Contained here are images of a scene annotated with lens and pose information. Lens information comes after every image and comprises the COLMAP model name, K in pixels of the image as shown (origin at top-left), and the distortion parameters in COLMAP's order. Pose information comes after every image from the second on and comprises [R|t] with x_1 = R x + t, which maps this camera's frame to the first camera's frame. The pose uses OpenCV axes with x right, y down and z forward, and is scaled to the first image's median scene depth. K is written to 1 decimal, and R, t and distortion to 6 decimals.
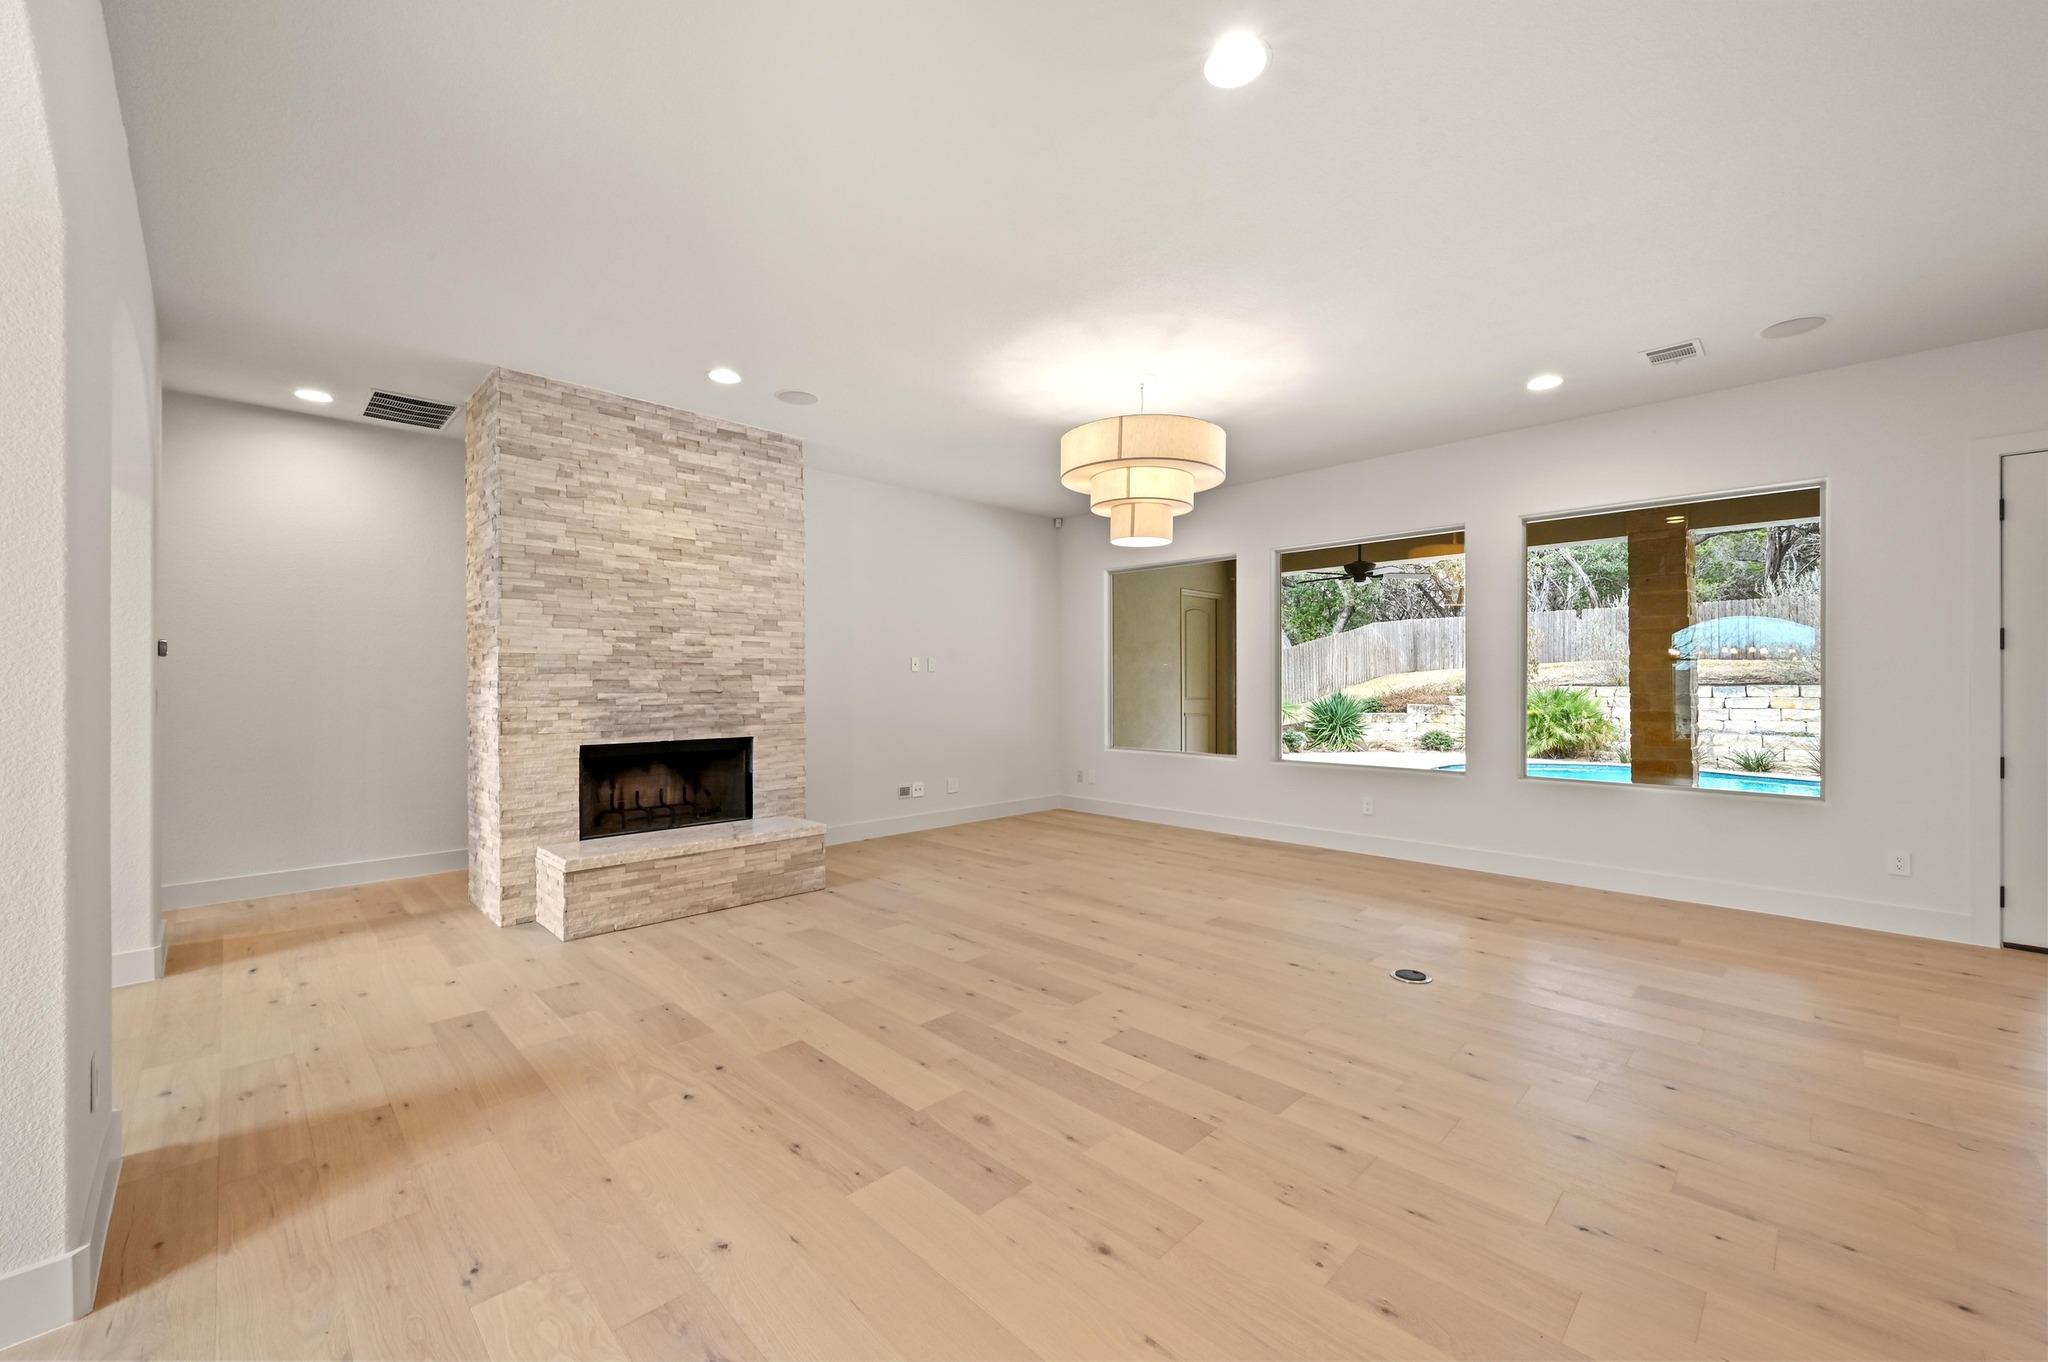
lens RADIAL K [[809.9, 0, 1034.1], [0, 809.9, 683.9], [0, 0, 1]] dist [0.002363, 0.000149]
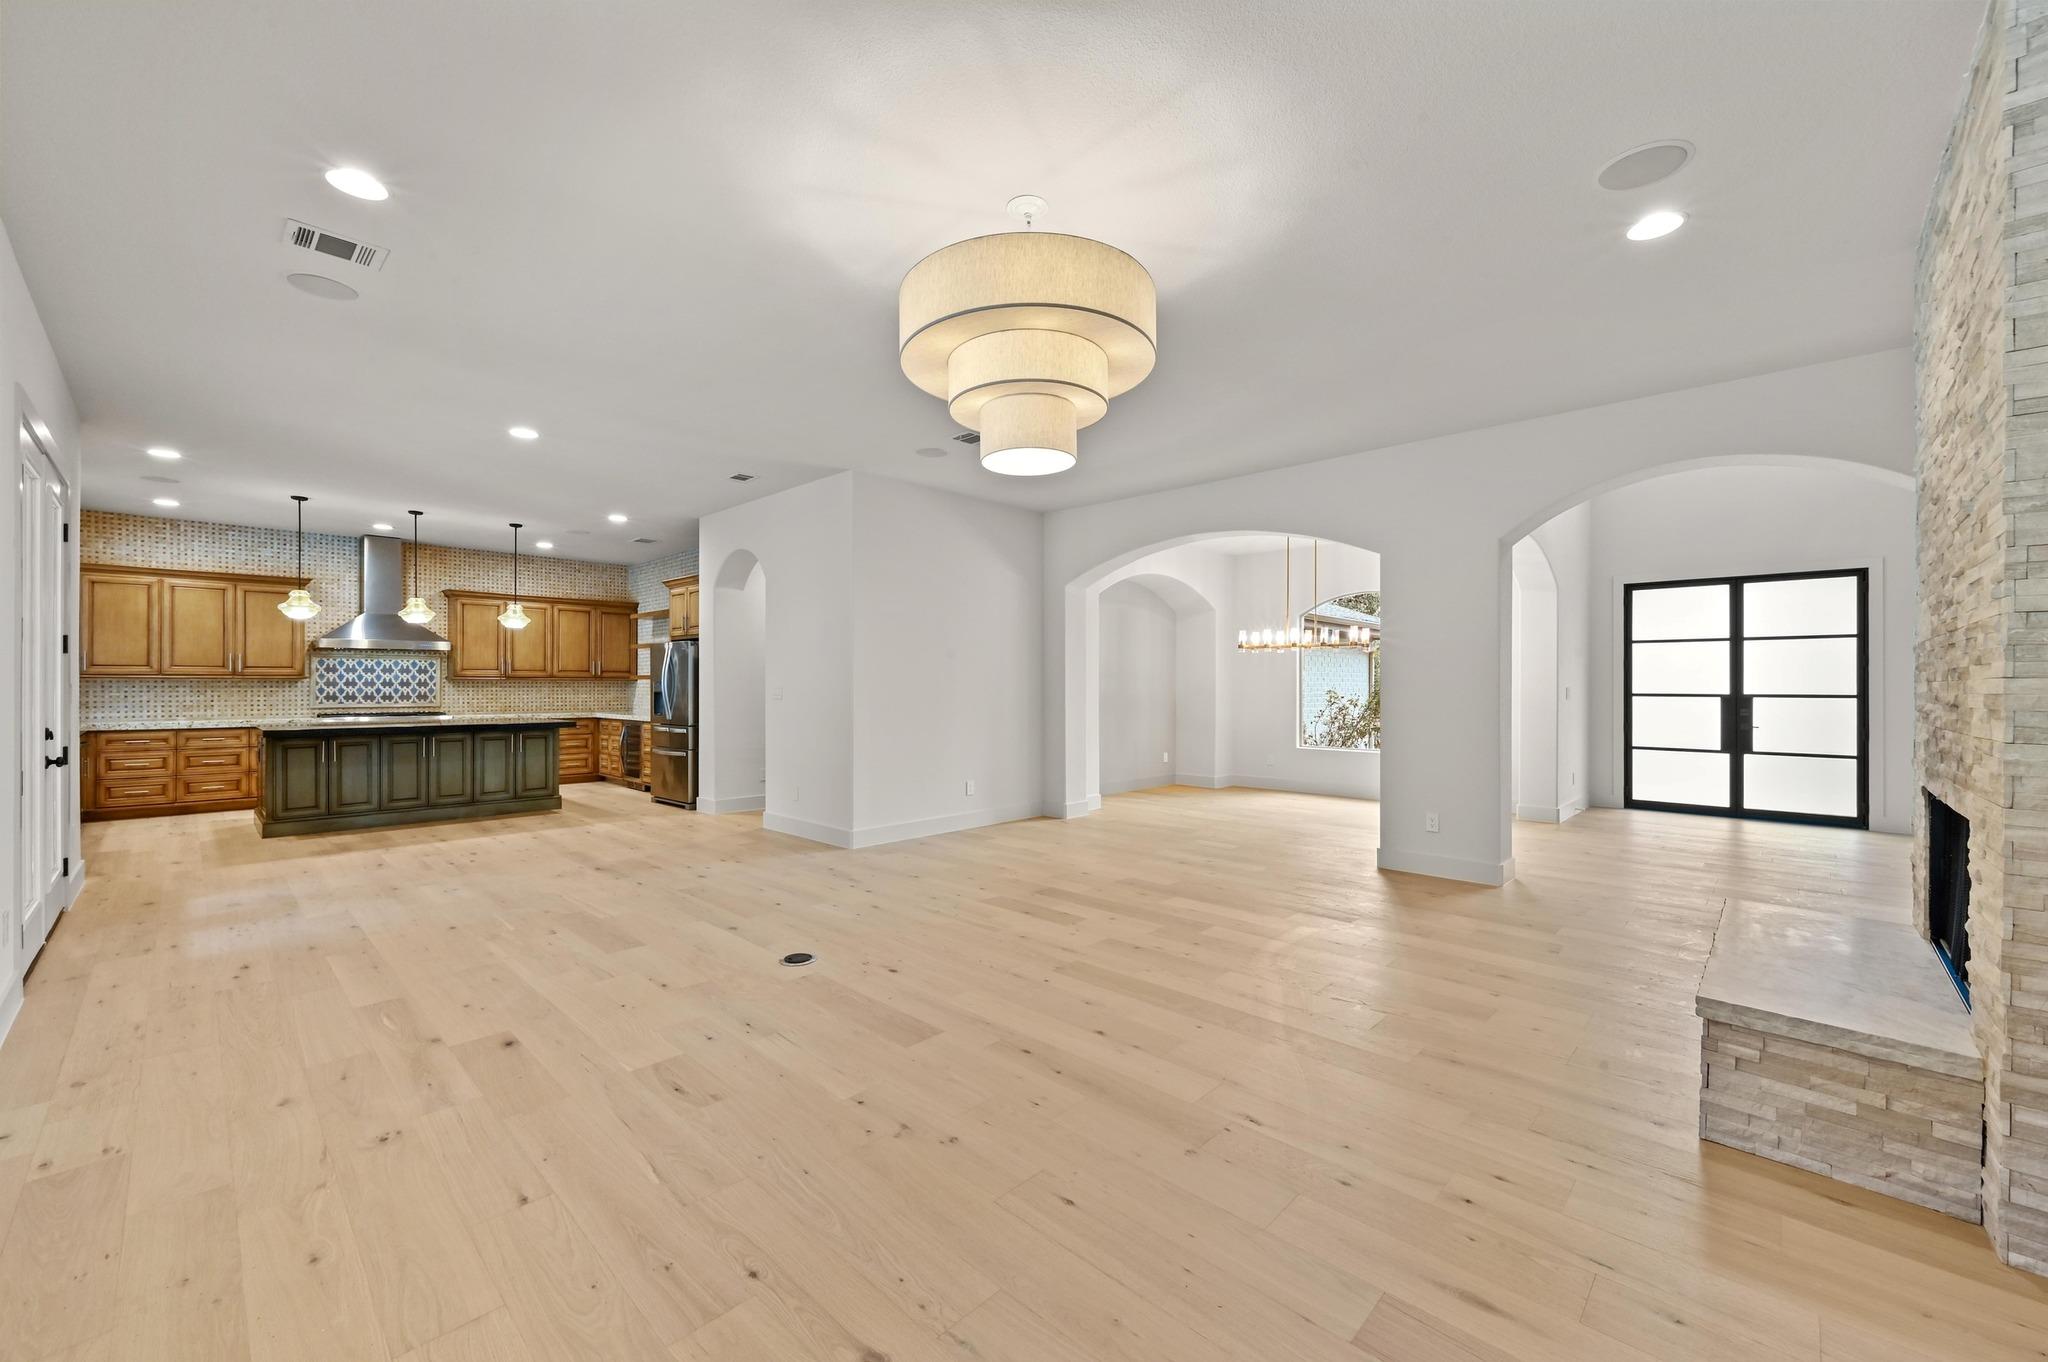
lens RADIAL K [[802.1, 0, 1041.6], [0, 802.1, 682.1], [0, 0, 1]] dist [0.000838, -0.000014]
pose [[-0.999351, -0.001588, -0.035999, 0.127590], [-0.001518, 0.999997, -0.001964, -0.001087], [0.036002, -0.001908, -0.999350, 1.432012]]
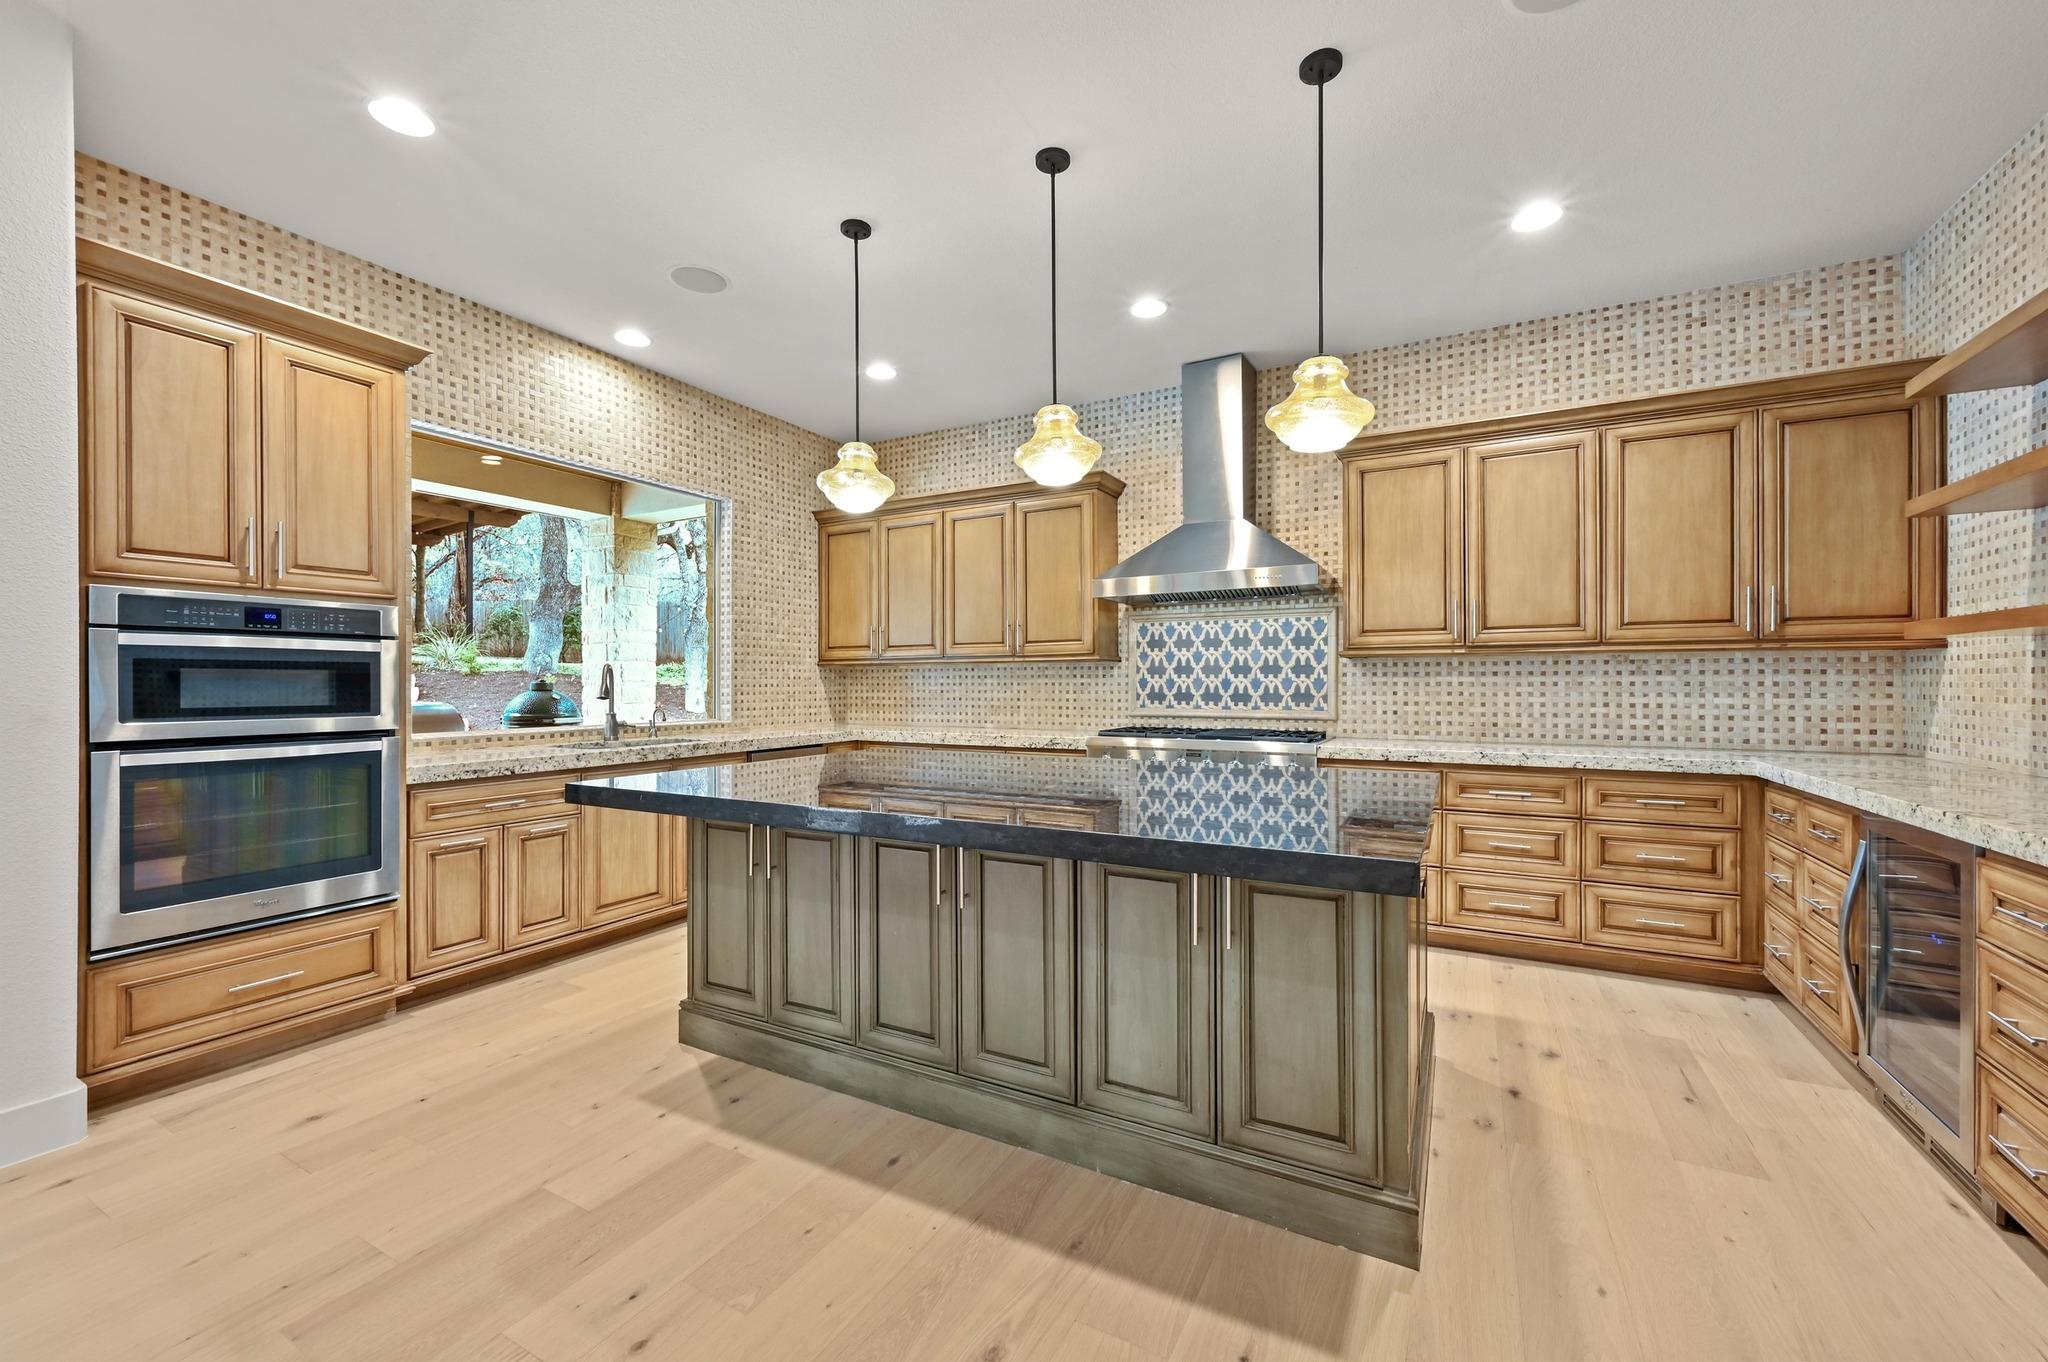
lens RADIAL K [[803.2, 0, 1016.2], [0, 803.2, 682.2], [0, 0, 1]] dist [0.002647, 0.000010]
pose [[-0.268004, 0.002537, 0.963414, 0.765912], [0.005007, 0.999987, -0.001241, 0.015742], [-0.963405, 0.004491, -0.268014, 0.021564]]
